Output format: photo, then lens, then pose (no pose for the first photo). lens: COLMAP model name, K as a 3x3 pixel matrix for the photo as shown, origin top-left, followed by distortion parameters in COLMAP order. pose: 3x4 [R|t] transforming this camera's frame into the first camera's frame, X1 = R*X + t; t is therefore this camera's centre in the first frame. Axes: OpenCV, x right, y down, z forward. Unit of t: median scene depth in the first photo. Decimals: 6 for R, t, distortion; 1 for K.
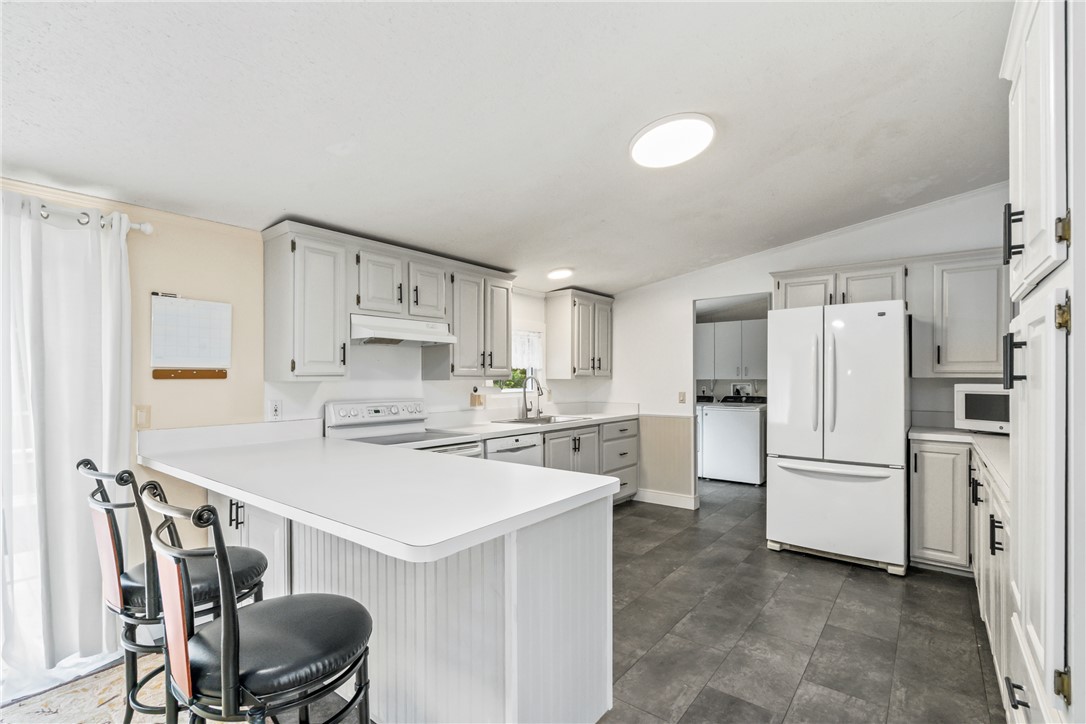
lens RADIAL K [[495.2, 0, 538.2], [0, 495.2, 373.9], [0, 0, 1]] dist [-0.003354, 0.000178]
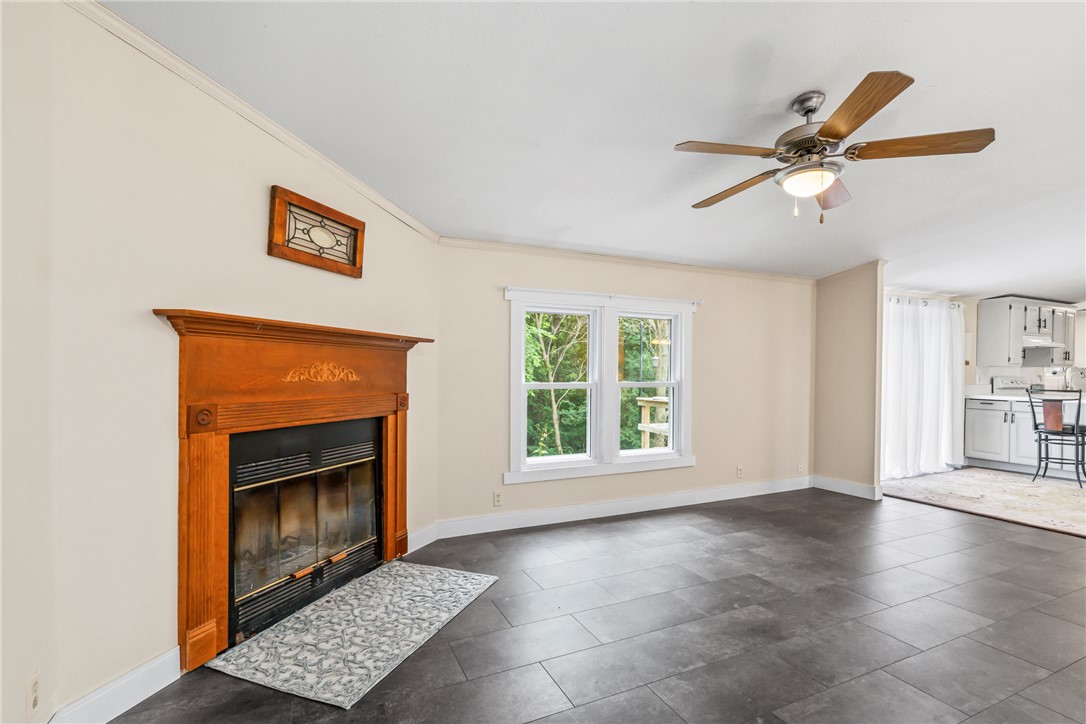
lens RADIAL K [[495.7, 0, 540.1], [0, 495.7, 377.9], [0, 0, 1]] dist [-0.000620, 0.000455]
pose [[0.893004, 0.014687, -0.449809, -1.175275], [-0.005552, 0.999751, 0.021622, 0.026601], [0.450014, -0.016812, 0.892863, -1.702722]]
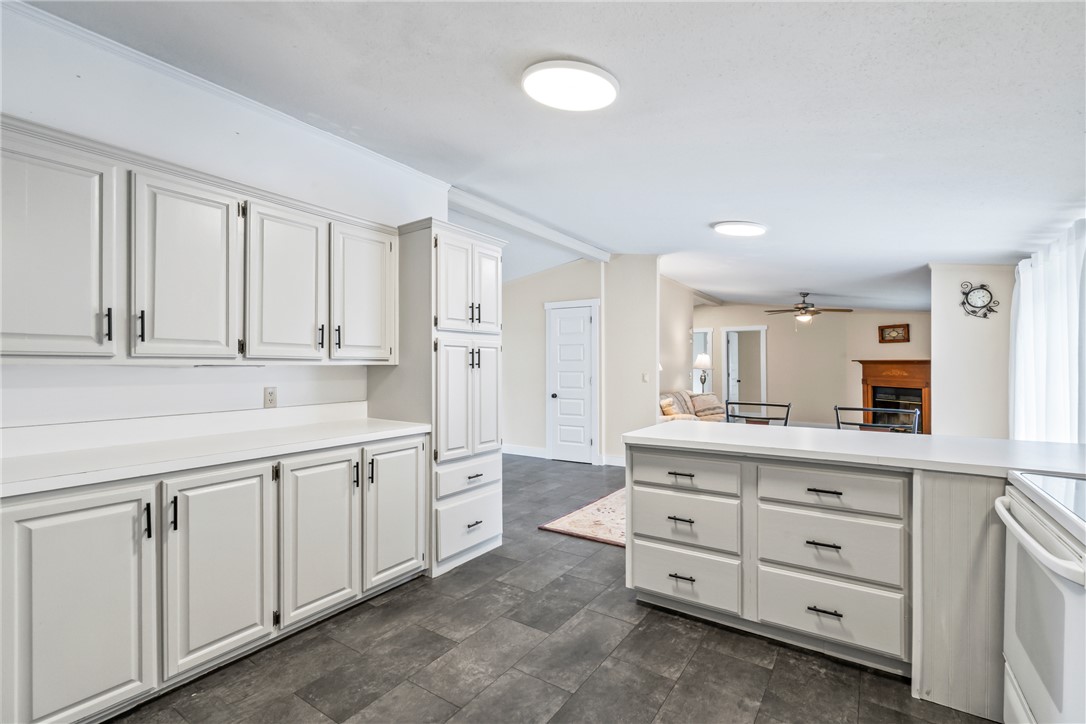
lens RADIAL K [[487.9, 0, 543.0], [0, 487.9, 362.0], [0, 0, 1]] dist [0.001333, 0.000595]
pose [[-0.997155, 0.003129, -0.075310, 0.277814], [0.004368, 0.999858, -0.016292, 0.014973], [0.075248, -0.016575, -0.997027, 1.345414]]
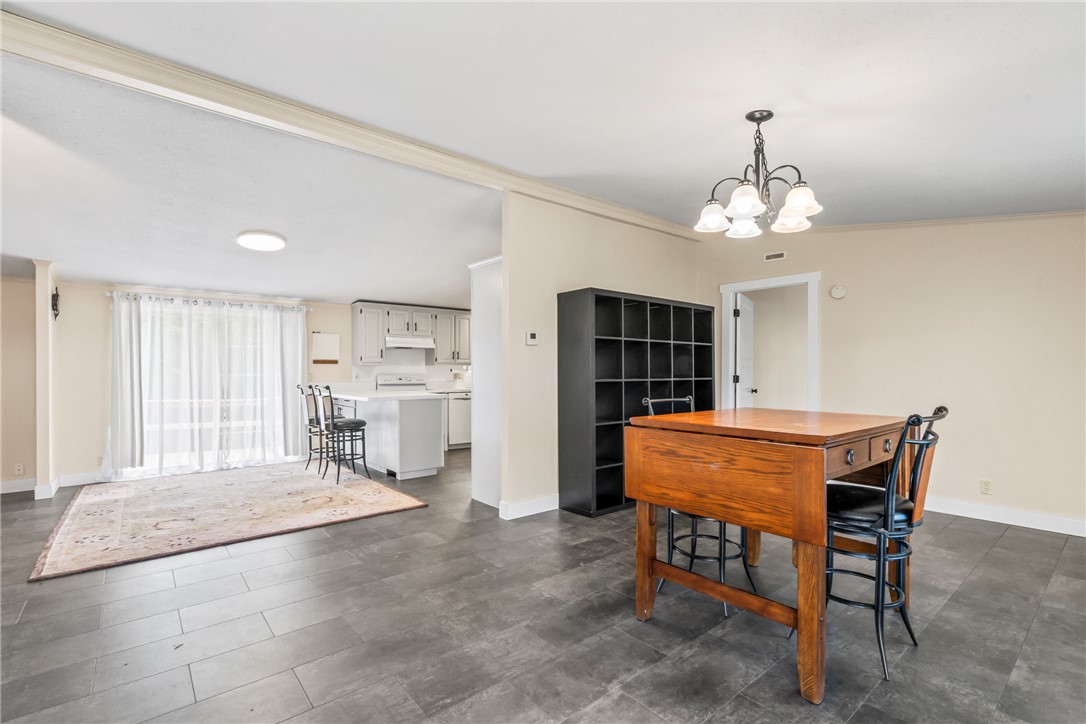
lens RADIAL K [[495.2, 0, 538.2], [0, 495.2, 373.9], [0, 0, 1]] dist [-0.003354, 0.000178]
pose [[0.978163, 0.003021, -0.207817, 0.772369], [-0.000207, 0.999908, 0.013561, 0.022797], [0.207838, -0.013222, 0.978074, -1.088295]]
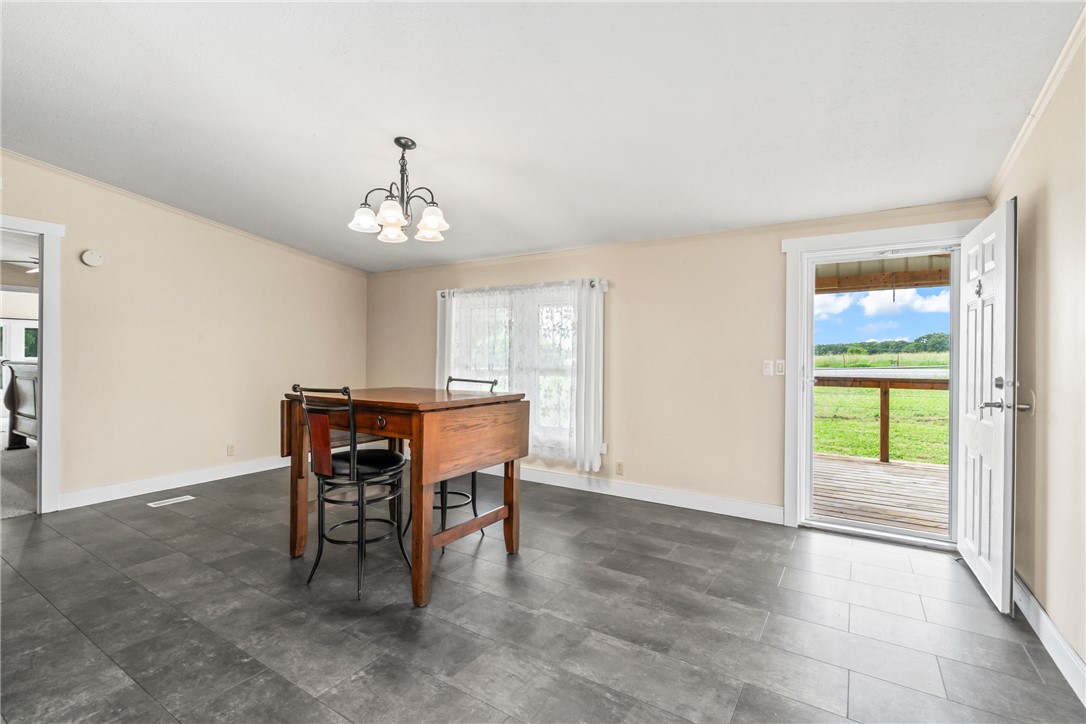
lens RADIAL K [[491.9, 0, 538.6], [0, 491.9, 358.0], [0, 0, 1]] dist [-0.001846, 0.000036]
pose [[-0.100666, 0.001487, 0.994919, 0.034612], [-0.013488, 0.999905, -0.002859, 0.030783], [-0.994829, -0.013707, -0.100636, -0.439977]]
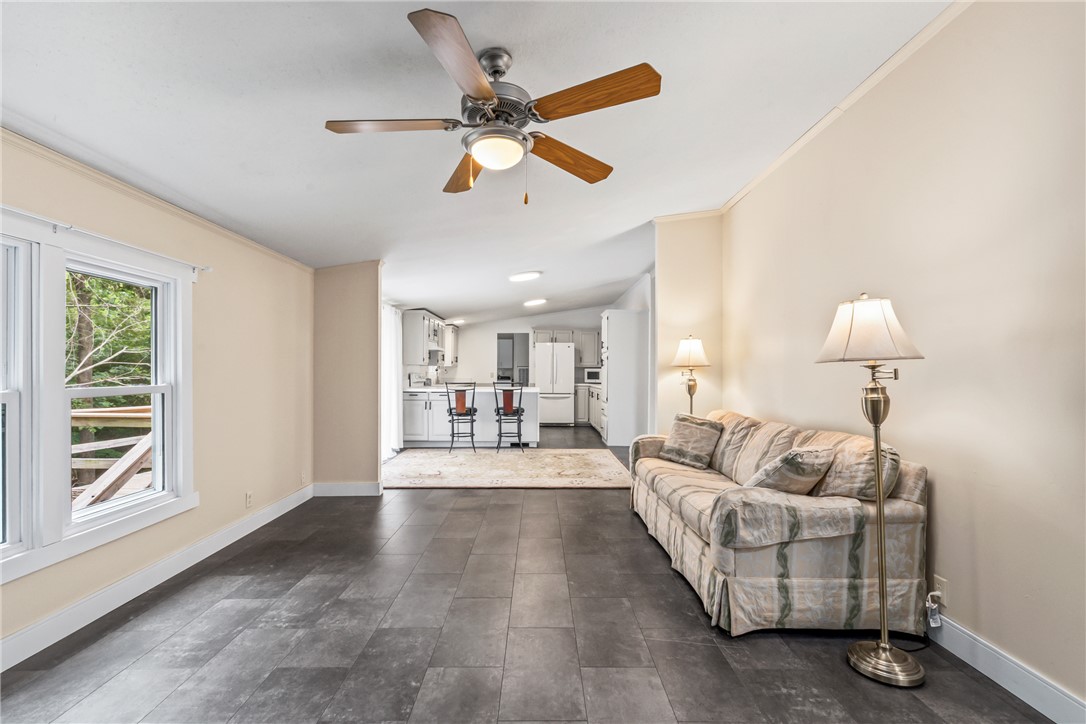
lens RADIAL K [[495.2, 0, 538.2], [0, 495.2, 373.9], [0, 0, 1]] dist [-0.003354, 0.000178]
pose [[0.781458, 0.003730, 0.623947, -1.493098], [-0.011843, 0.999891, 0.008856, 0.029592], [-0.623846, -0.014310, 0.781417, -1.416504]]
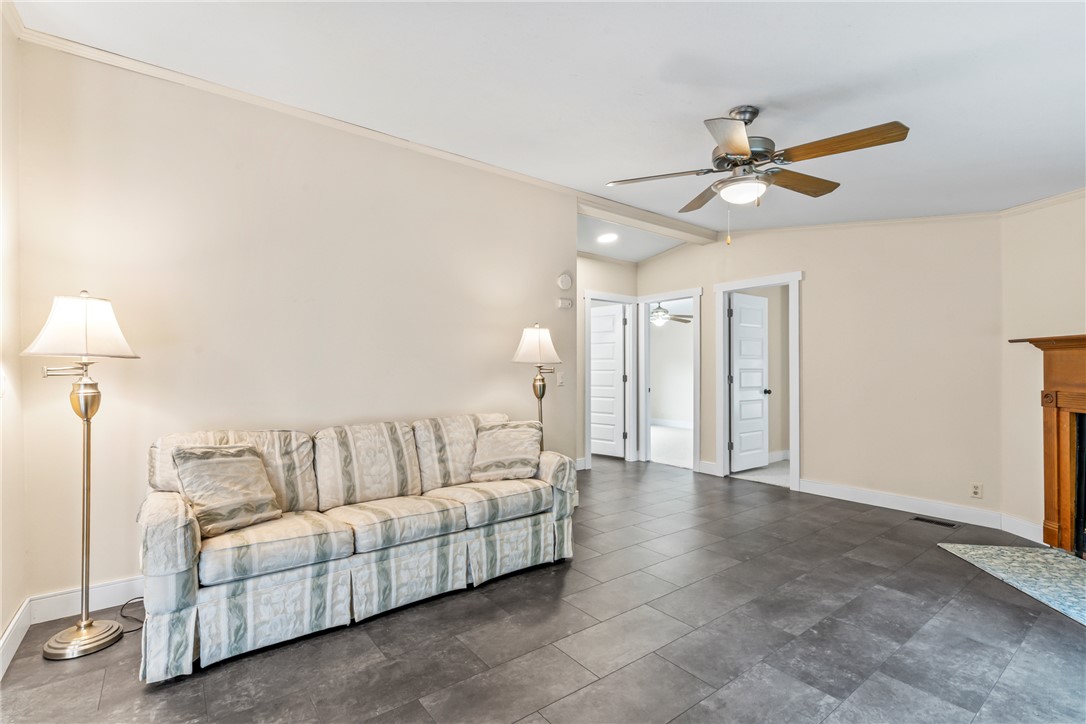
lens RADIAL K [[495.2, 0, 538.2], [0, 495.2, 373.9], [0, 0, 1]] dist [-0.003354, 0.000178]
pose [[-0.969154, 0.001758, 0.246449, -1.042186], [0.001156, 0.999996, -0.002589, 0.040718], [-0.246453, -0.002225, -0.969152, -0.119106]]
